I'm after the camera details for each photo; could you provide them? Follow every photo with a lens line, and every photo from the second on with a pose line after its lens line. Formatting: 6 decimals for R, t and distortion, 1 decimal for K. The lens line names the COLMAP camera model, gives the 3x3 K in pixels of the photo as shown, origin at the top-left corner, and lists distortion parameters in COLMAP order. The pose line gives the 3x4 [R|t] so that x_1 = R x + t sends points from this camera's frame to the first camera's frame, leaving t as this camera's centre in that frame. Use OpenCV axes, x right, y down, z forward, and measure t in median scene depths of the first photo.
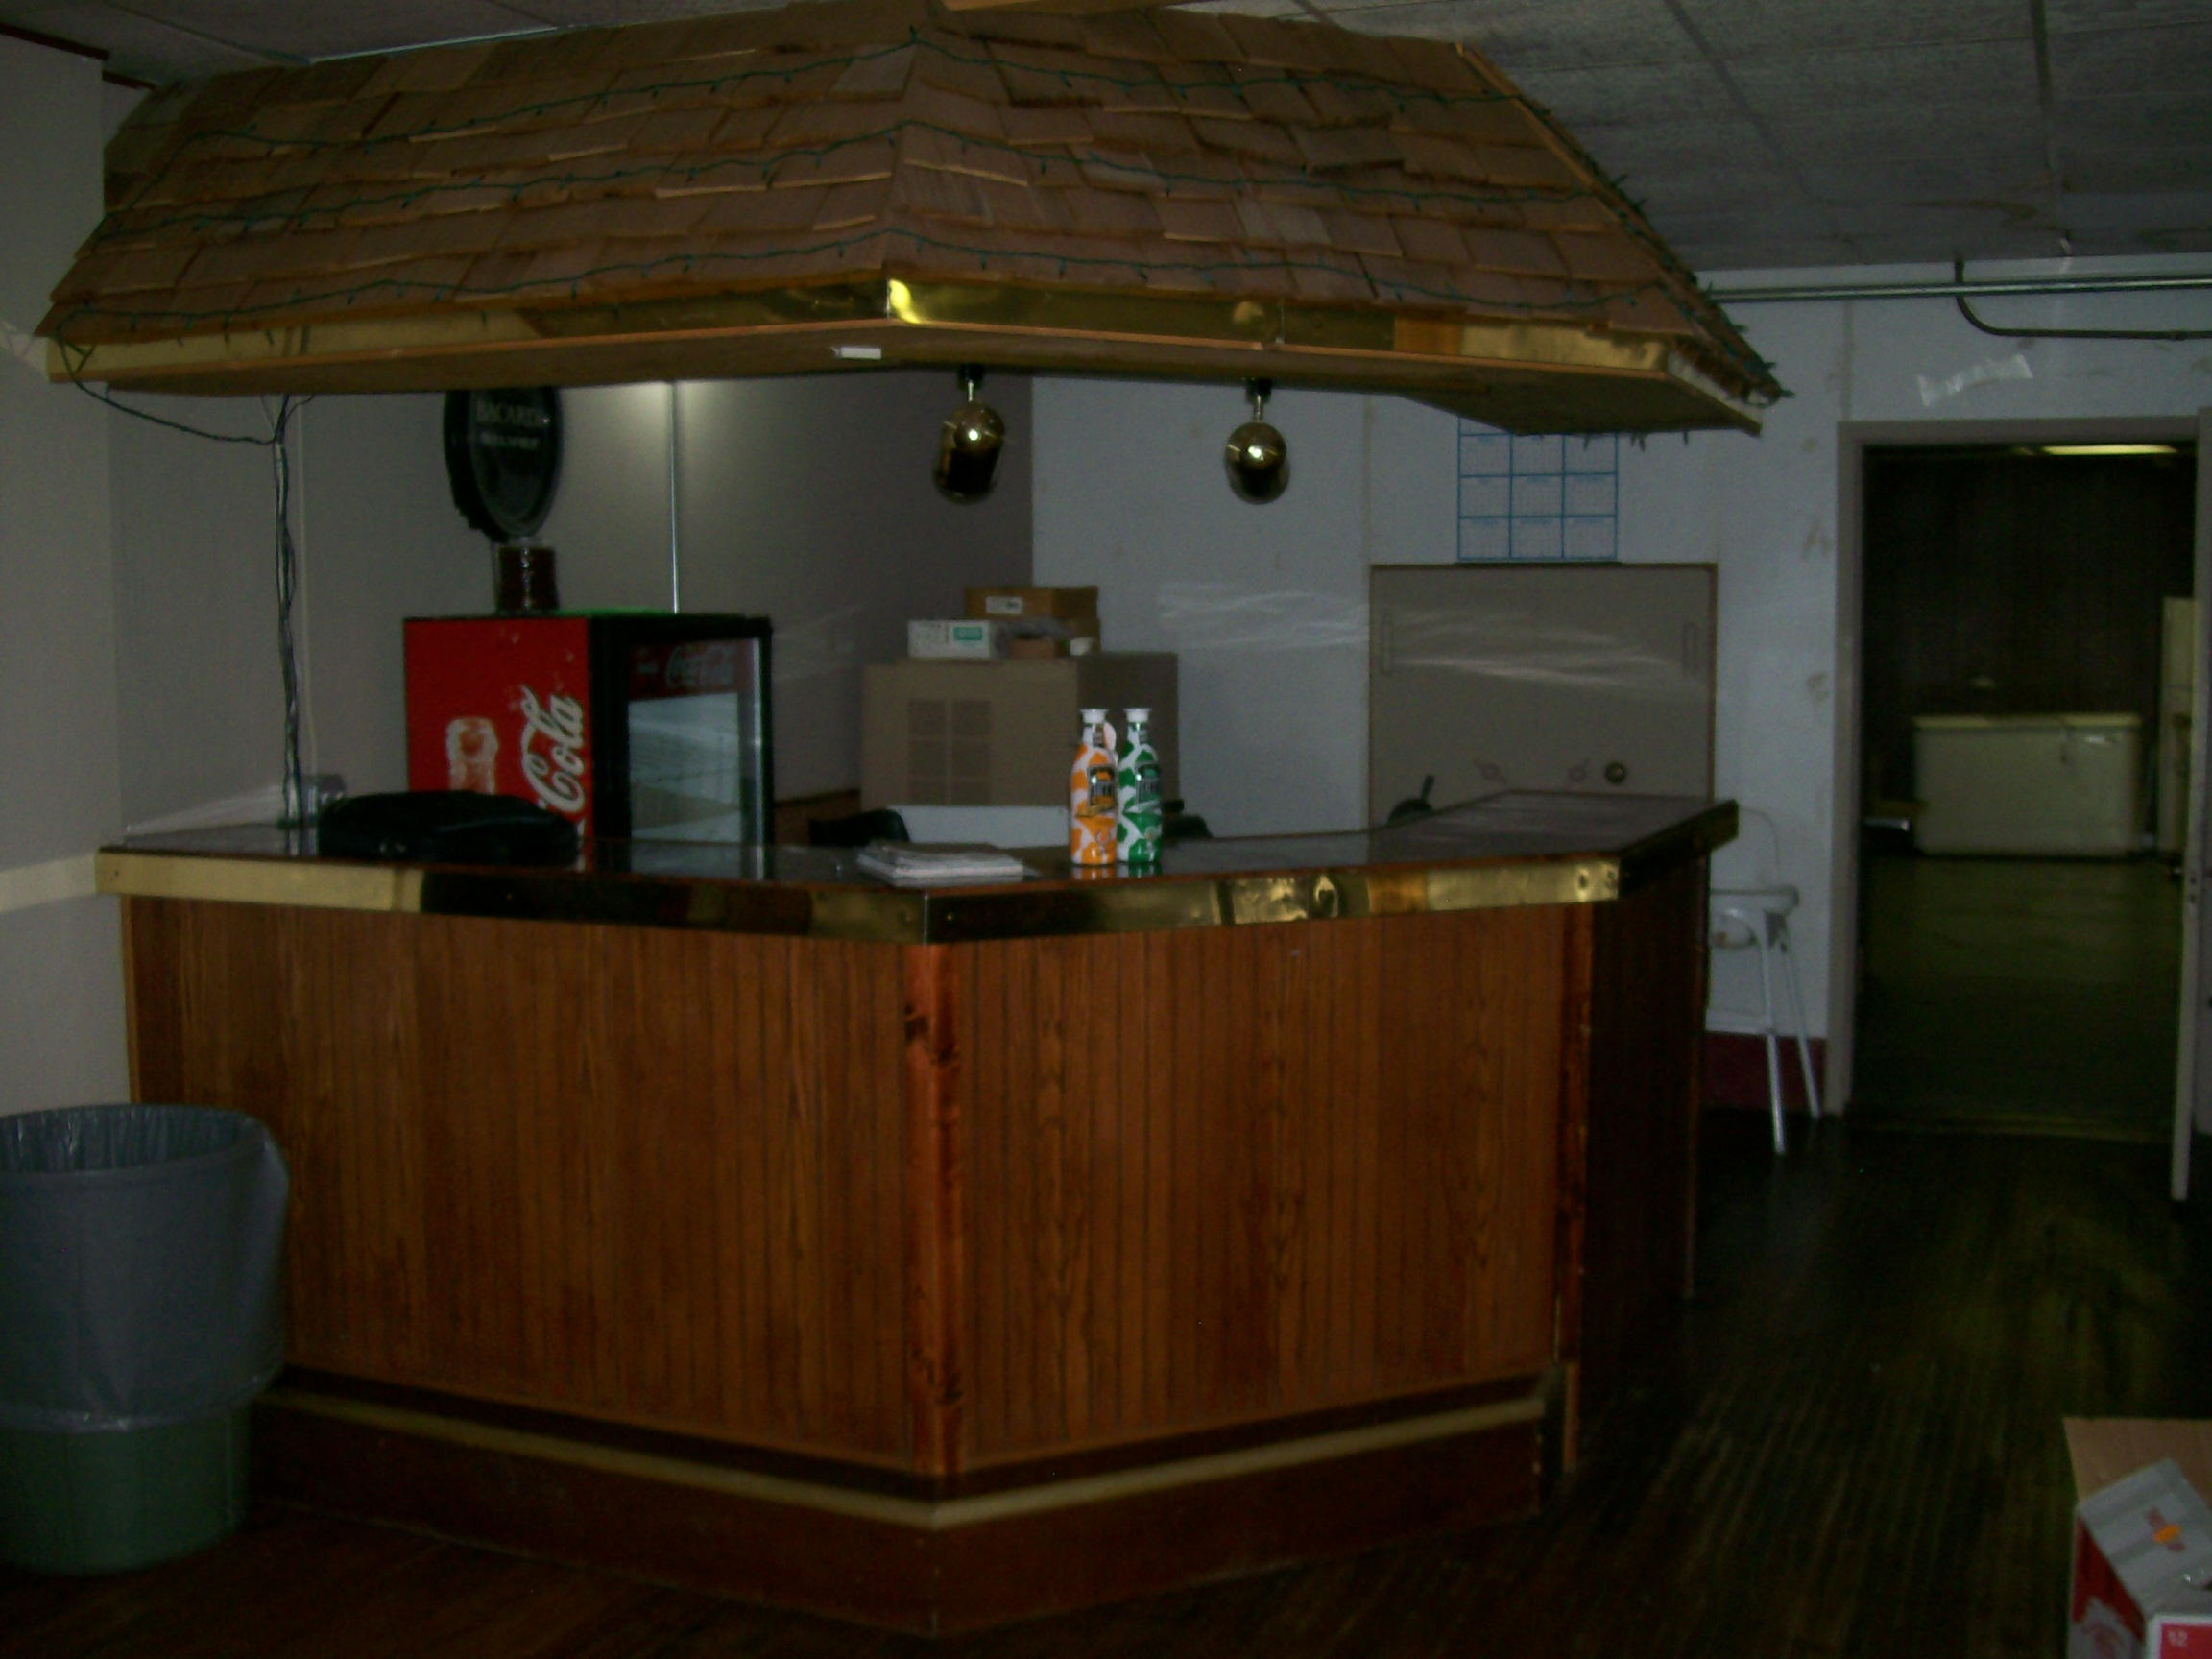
lens RADIAL K [[2404.4, 0, 1106.0], [0, 2404.4, 829.5], [0, 0, 1]] dist [-0.188336, 0.136431]
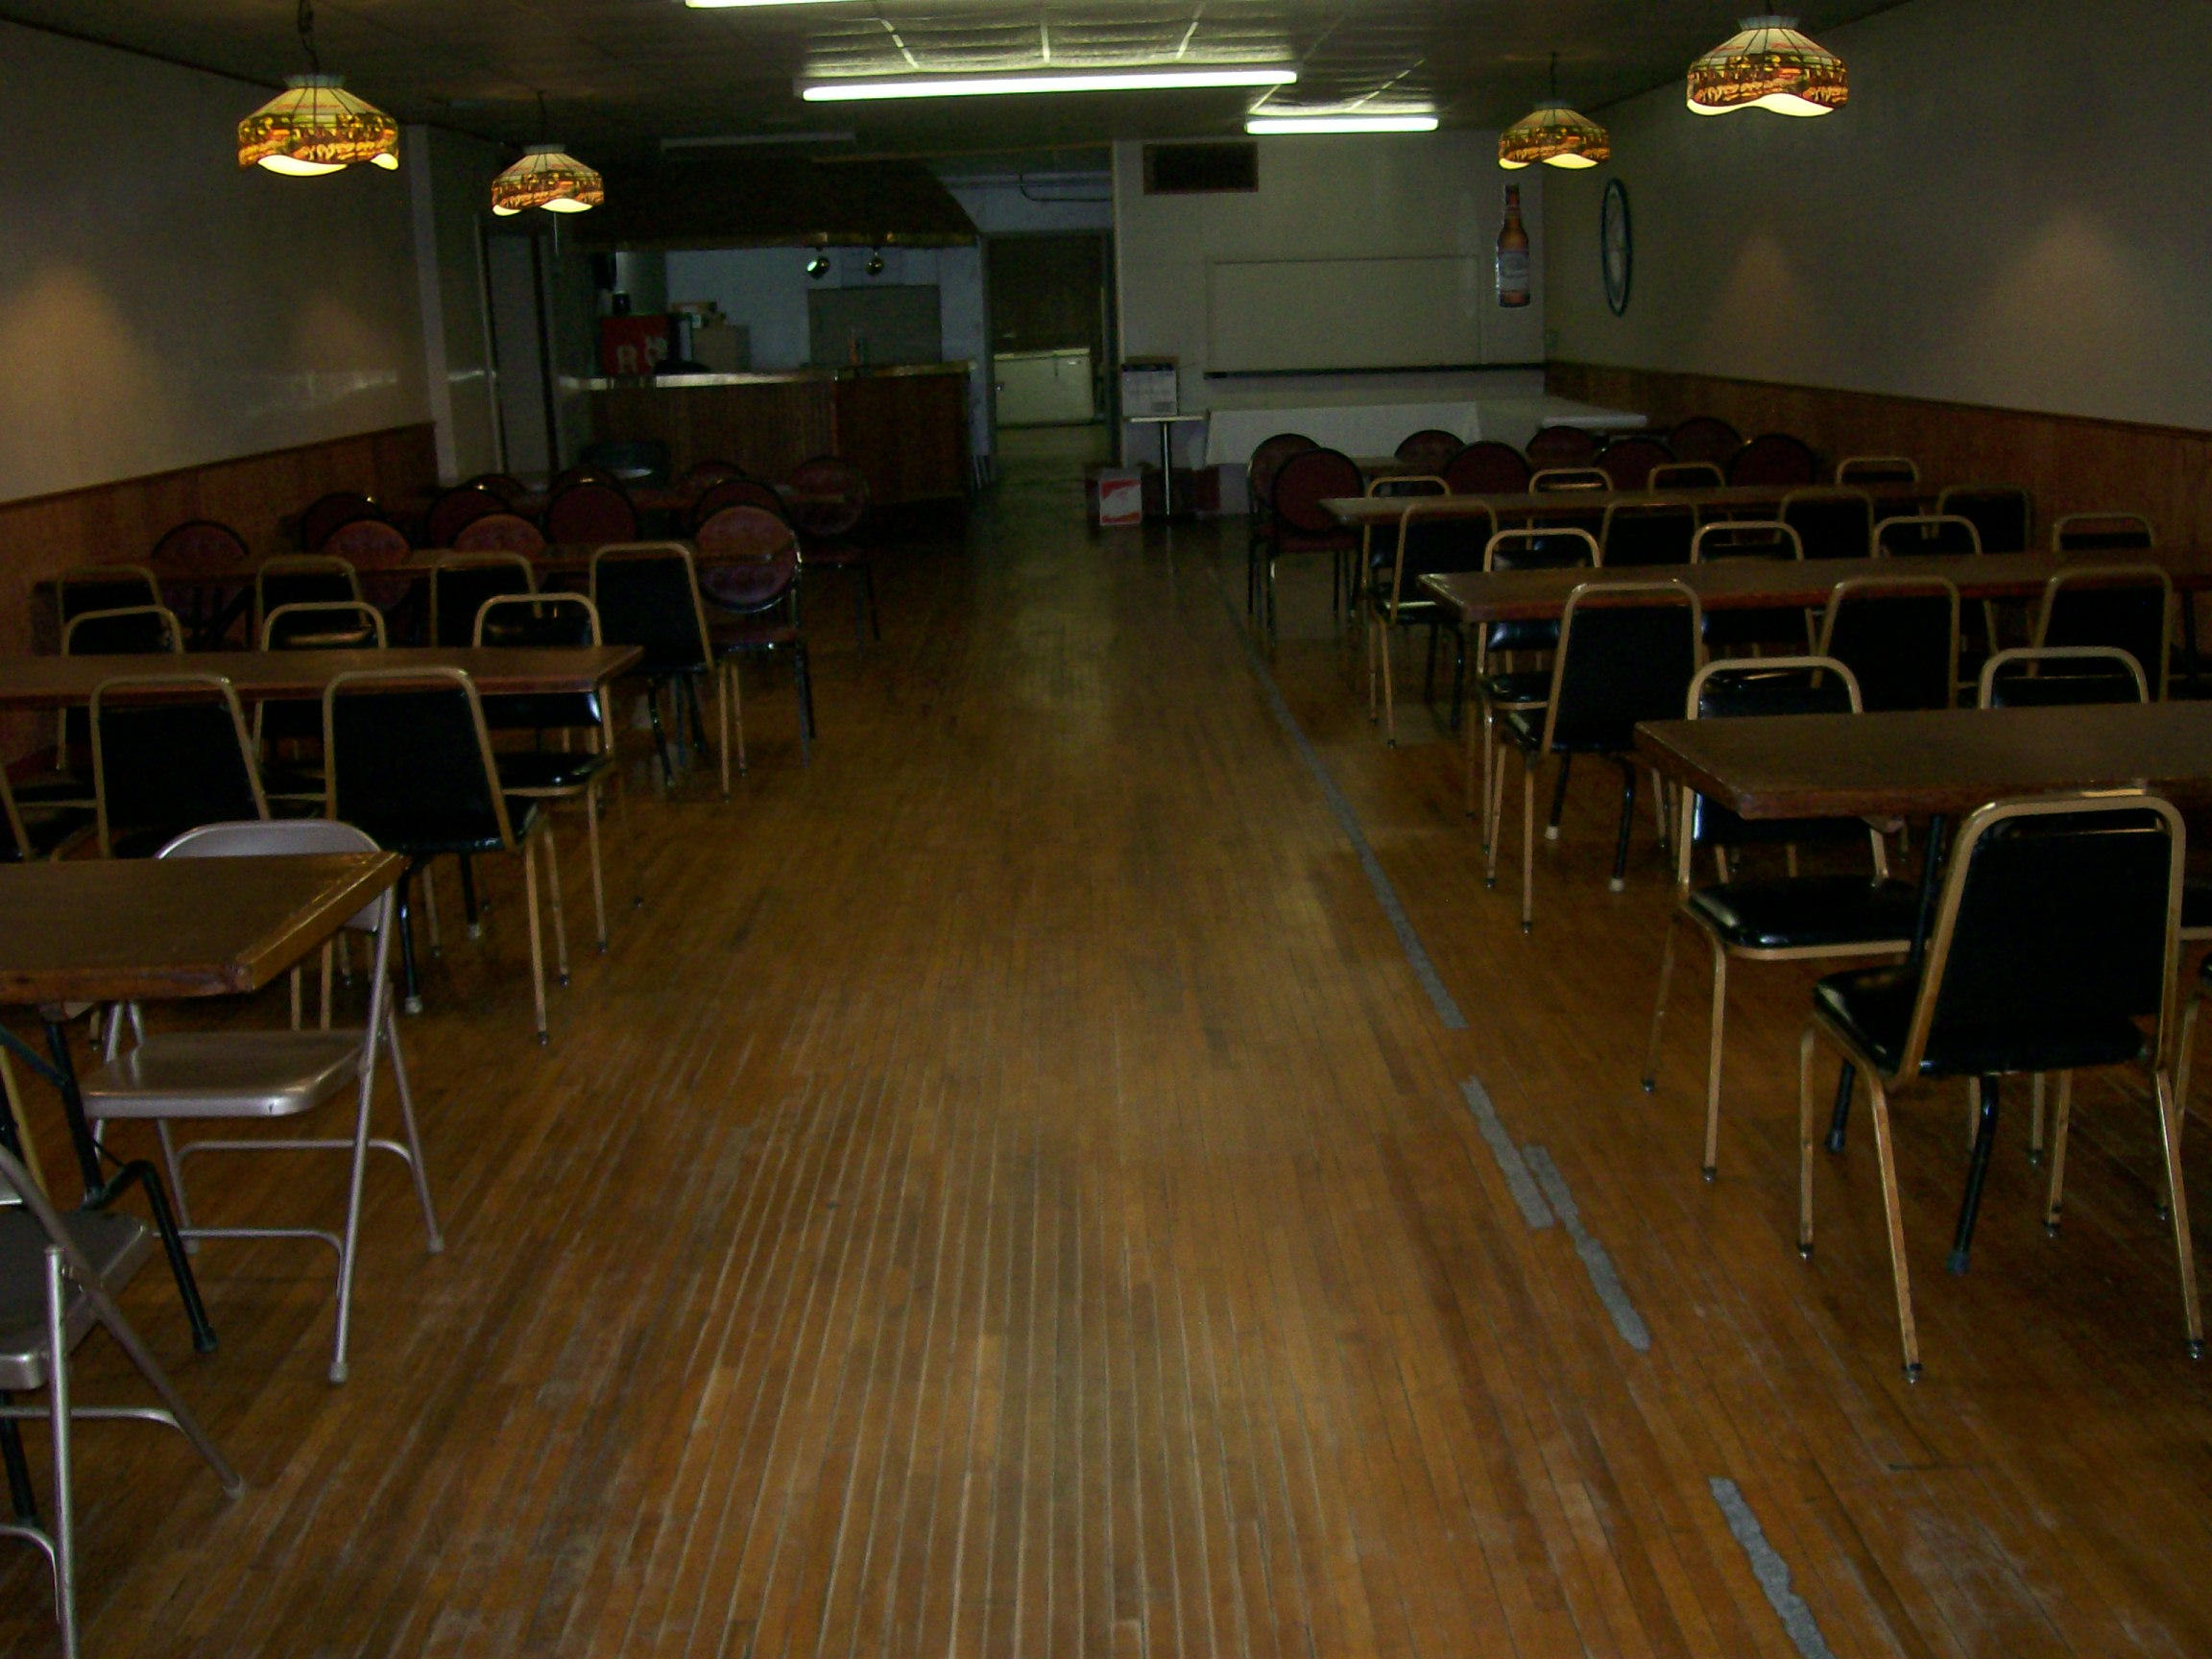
lens RADIAL K [[2404.4, 0, 1106.0], [0, 2404.4, 829.5], [0, 0, 1]] dist [-0.188336, 0.136431]
pose [[0.912033, -0.114751, 0.393735, -0.711117], [0.065080, 0.988388, 0.137311, 0.144928], [-0.404919, -0.099608, 0.908911, -1.617927]]
